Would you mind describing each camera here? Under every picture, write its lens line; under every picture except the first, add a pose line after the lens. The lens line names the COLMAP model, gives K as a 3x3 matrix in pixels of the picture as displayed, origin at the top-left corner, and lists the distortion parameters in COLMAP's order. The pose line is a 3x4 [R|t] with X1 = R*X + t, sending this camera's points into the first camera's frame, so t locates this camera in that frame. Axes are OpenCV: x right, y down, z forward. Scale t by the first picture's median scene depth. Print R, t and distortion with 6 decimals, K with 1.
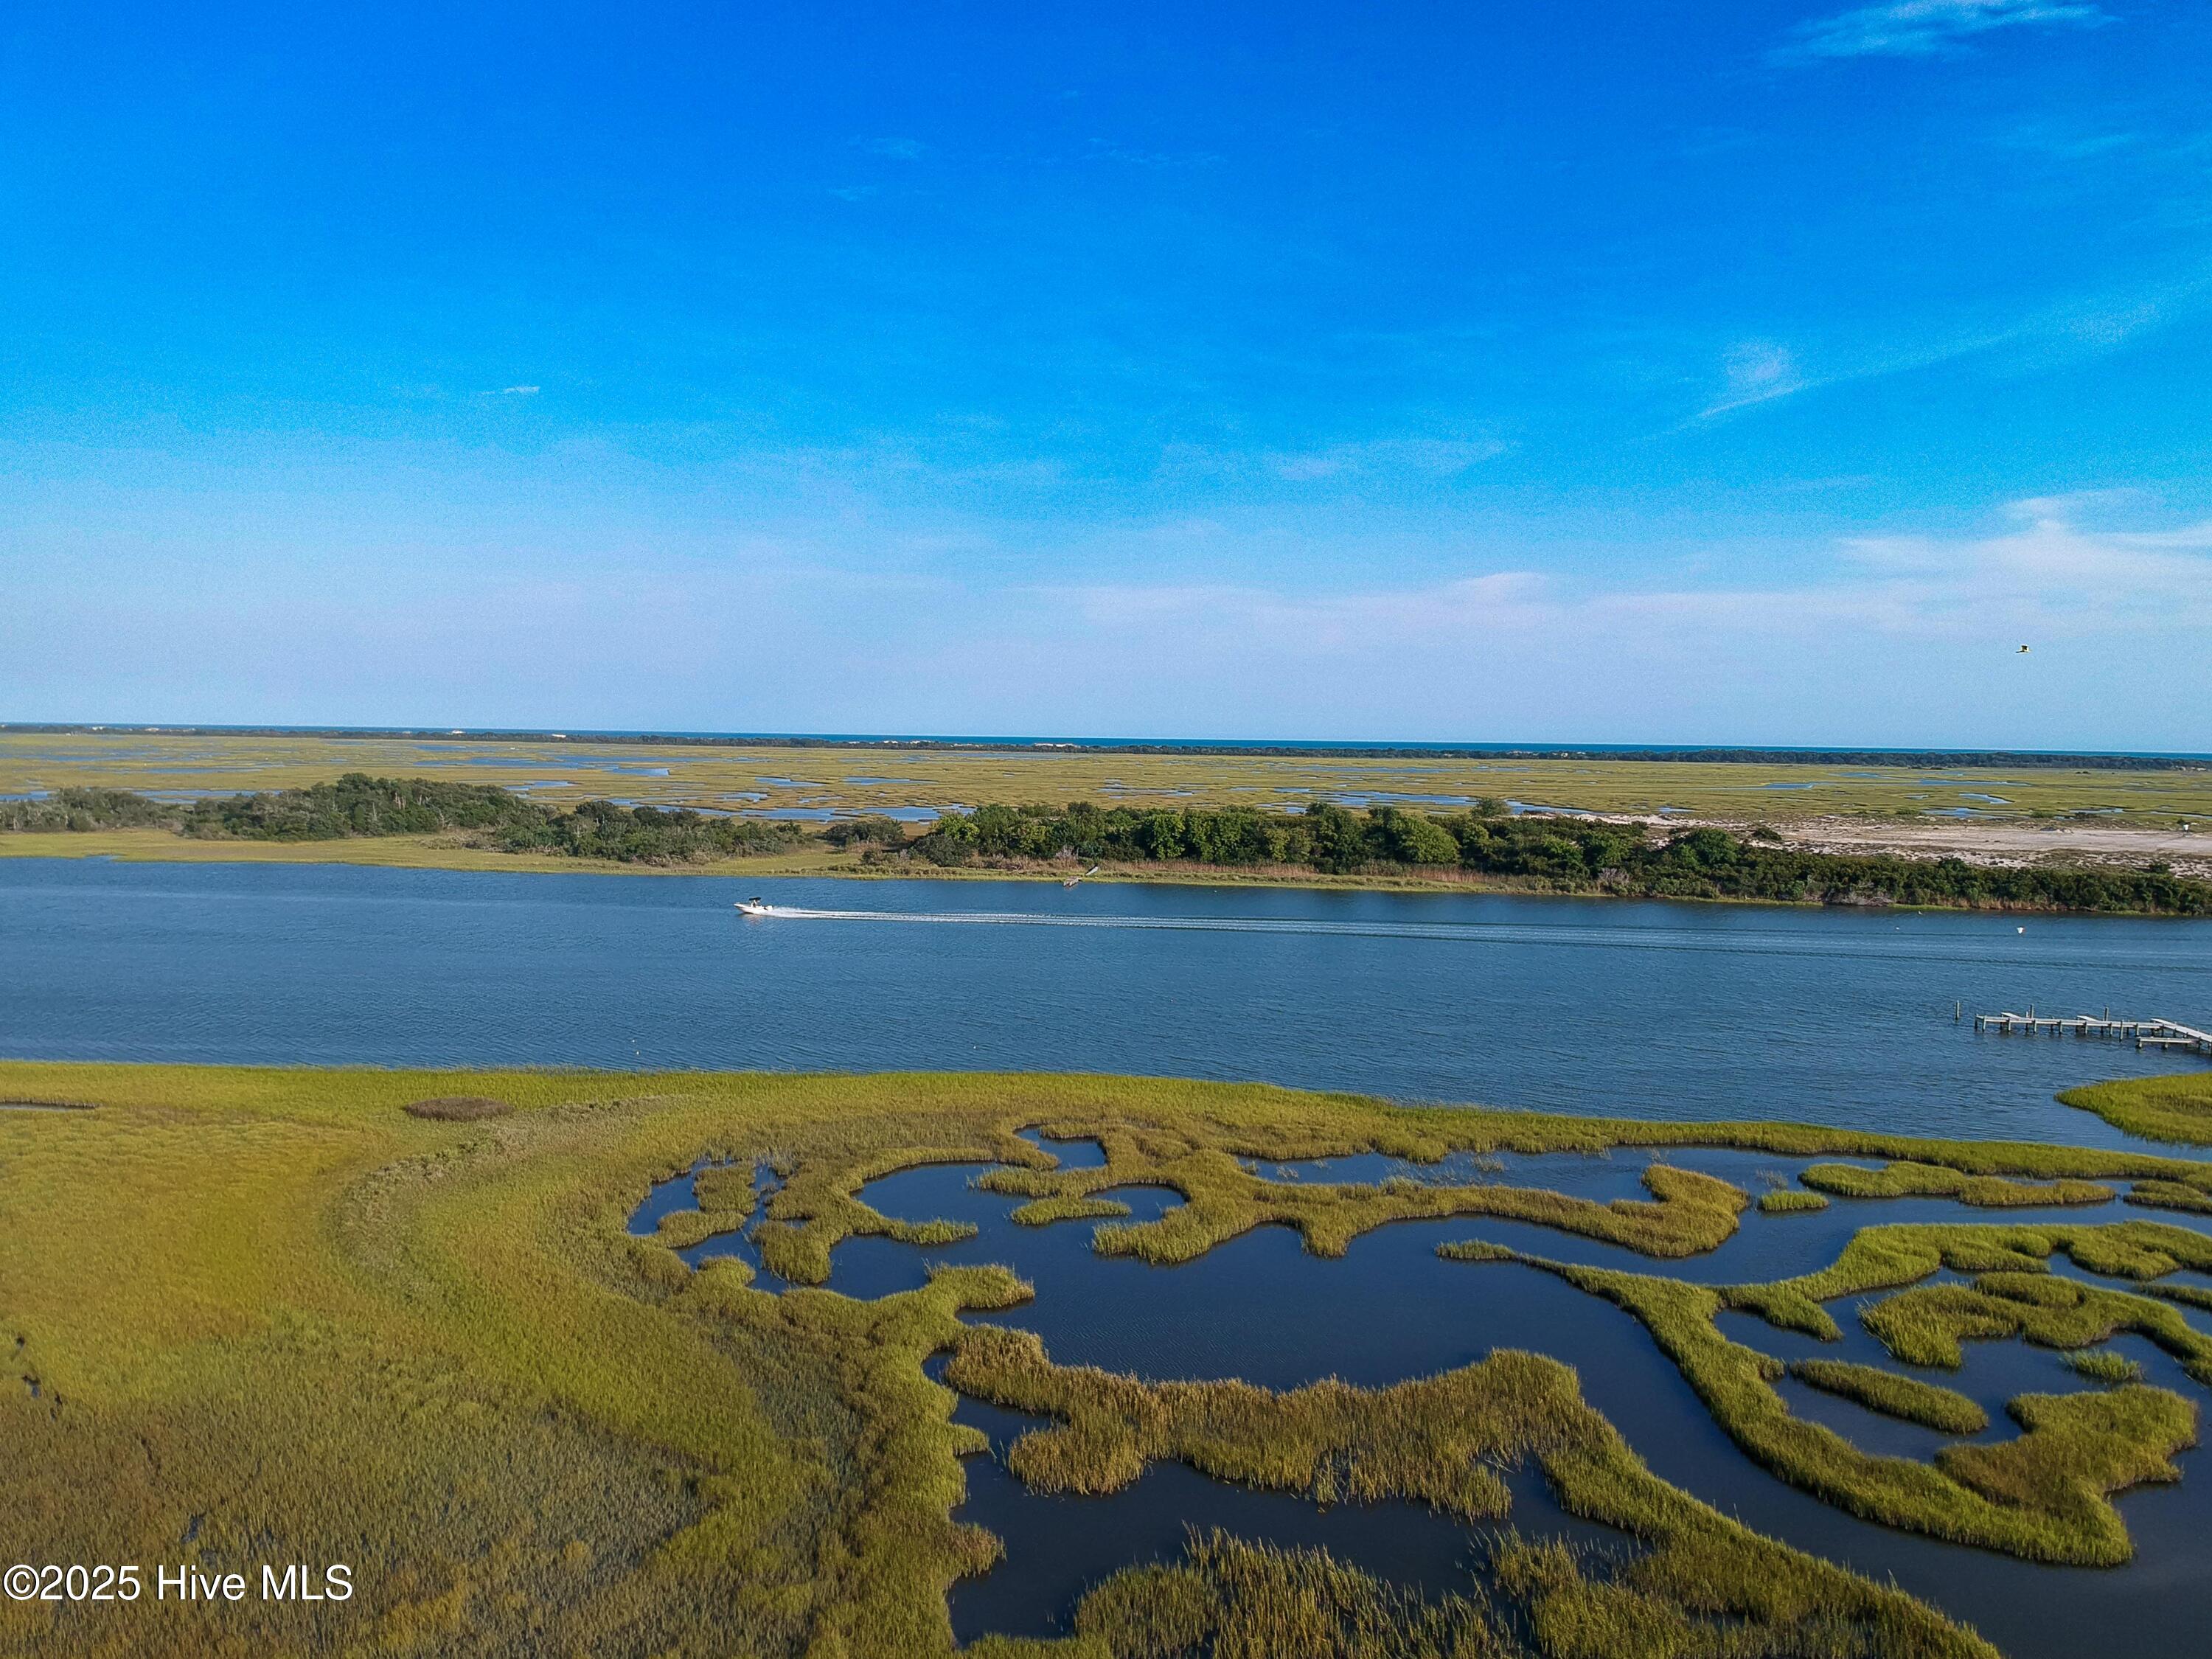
lens RADIAL K [[1598.6, 0, 1106.0], [0, 1598.6, 829.5], [0, 0, 1]] dist [0.022997, -0.125184]
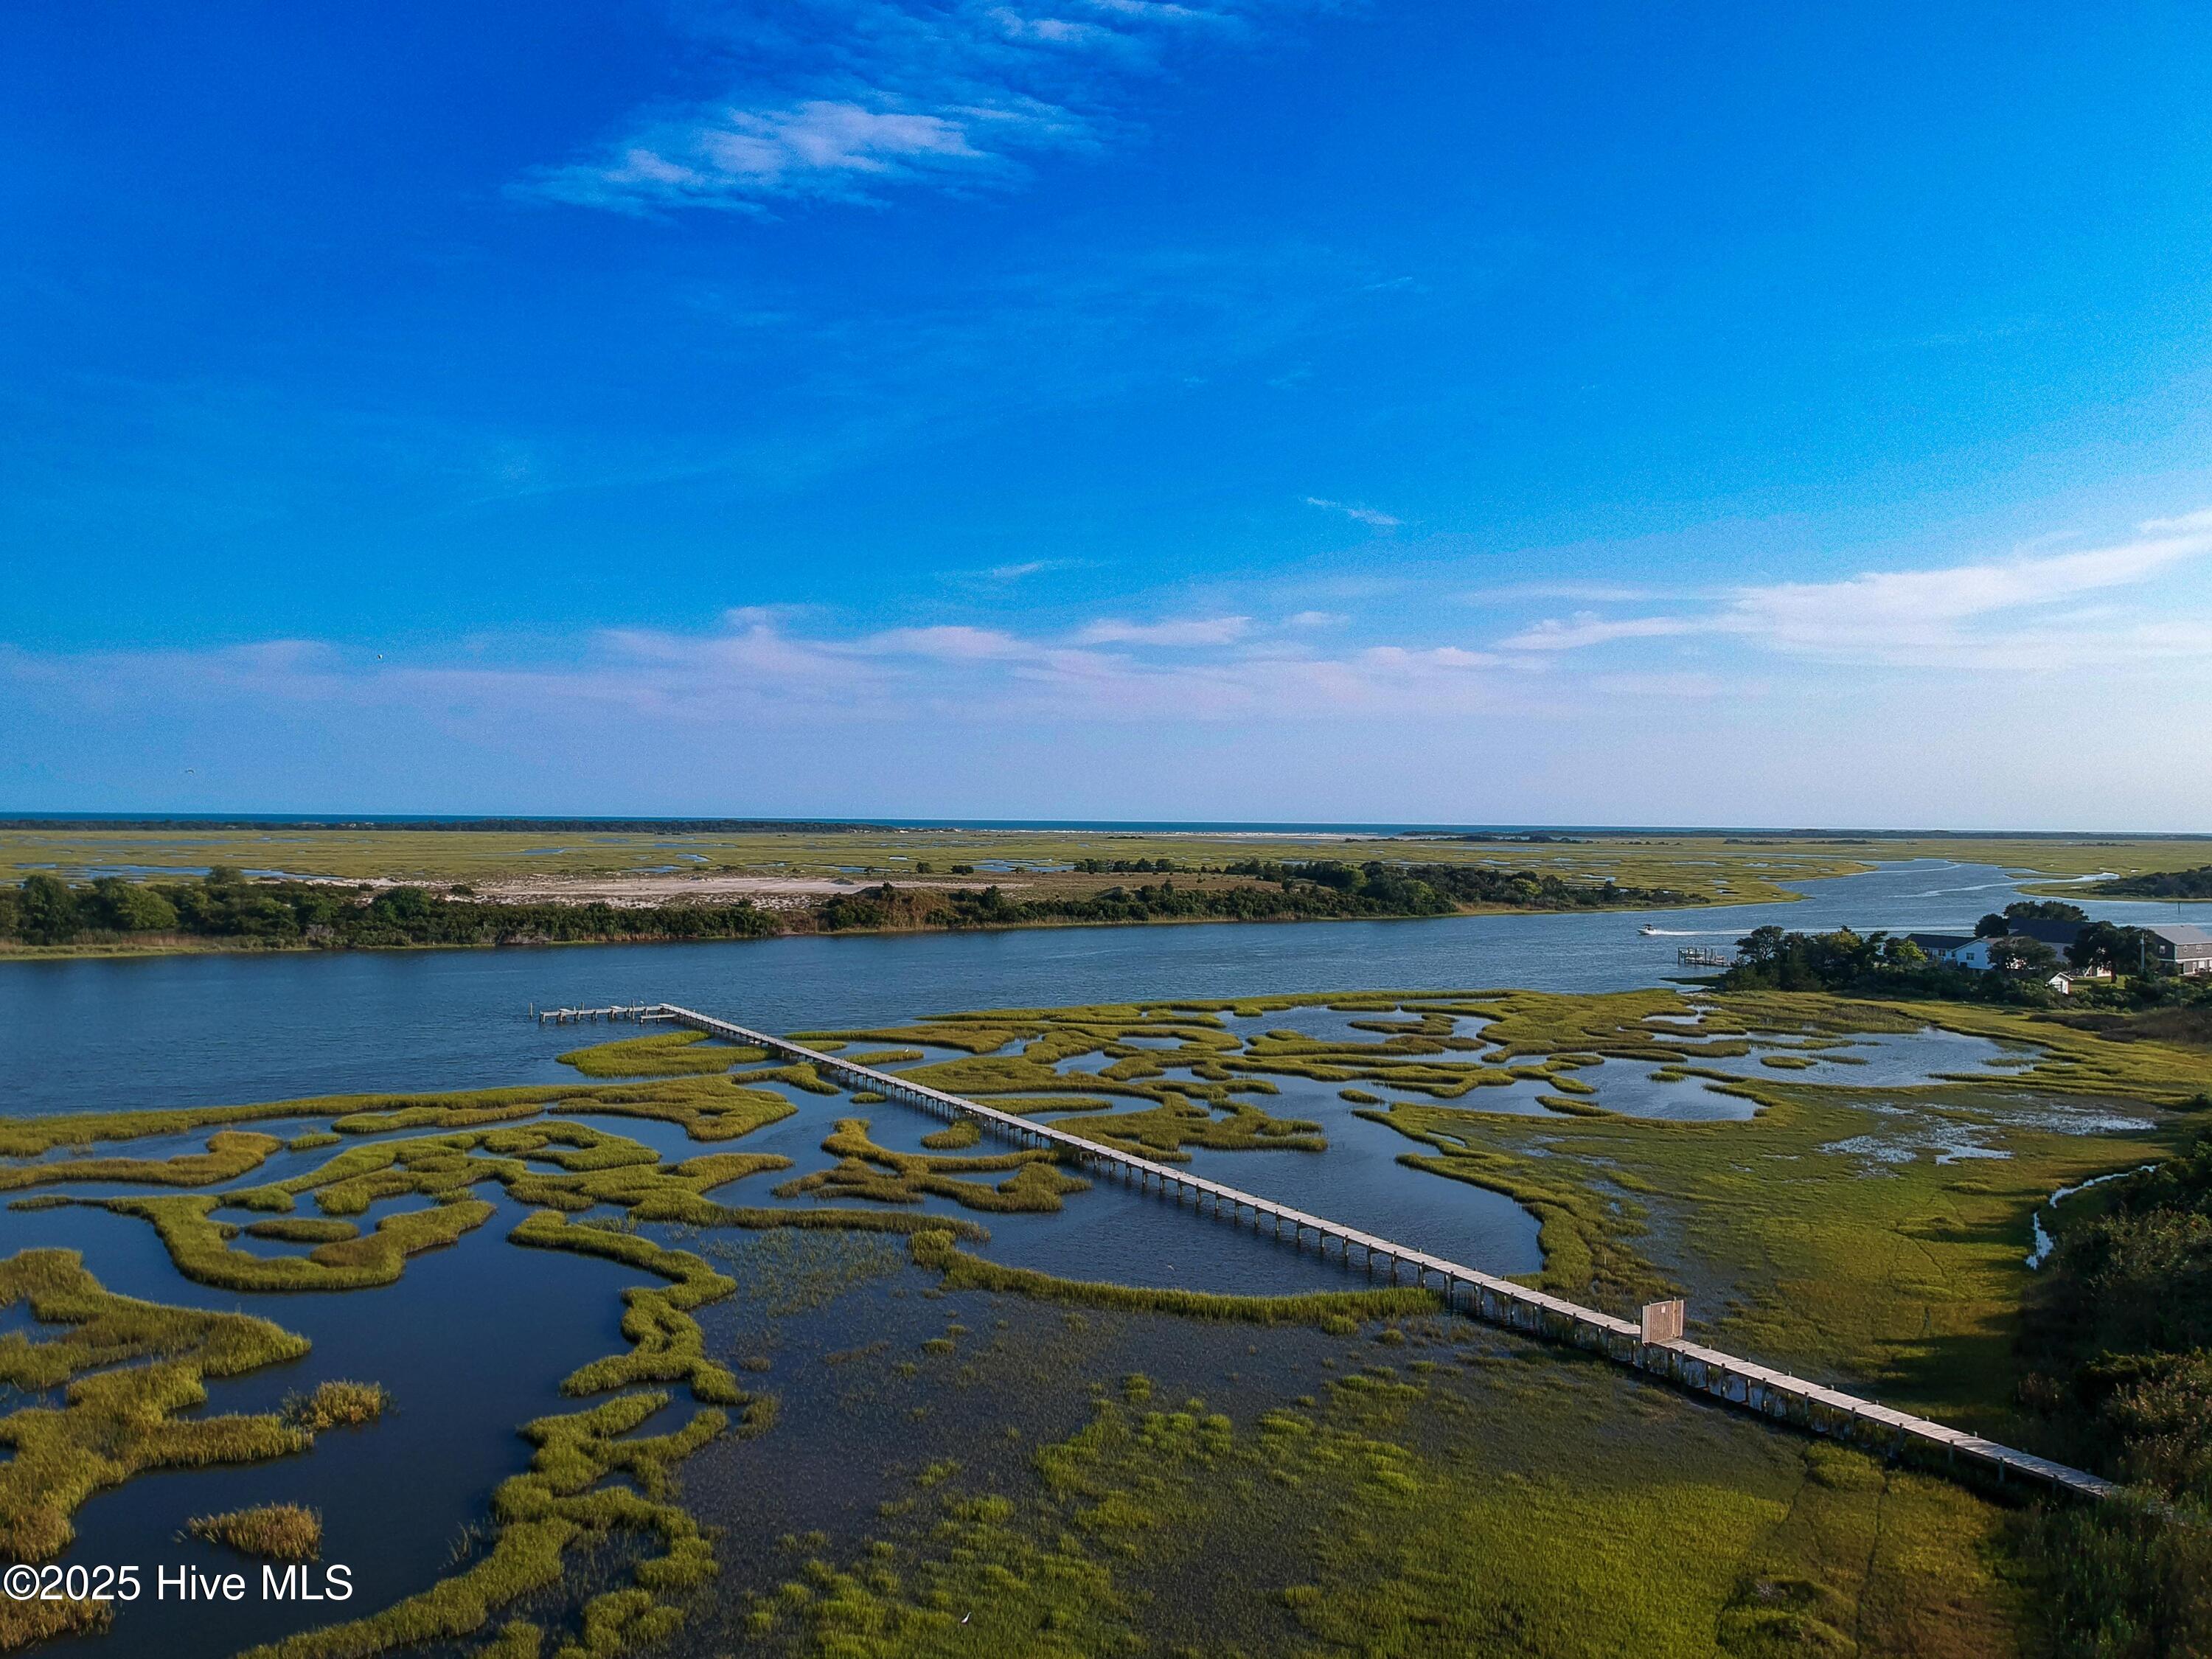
lens RADIAL K [[1613.5, 0, 1106.9], [0, 1613.5, 913.6], [0, 0, 1]] dist [0.004321, -0.078846]
pose [[0.778243, -0.040765, 0.626638, 0.041637], [0.036105, 0.999145, 0.020158, 0.013742], [-0.626924, 0.006937, 0.779049, -0.216392]]
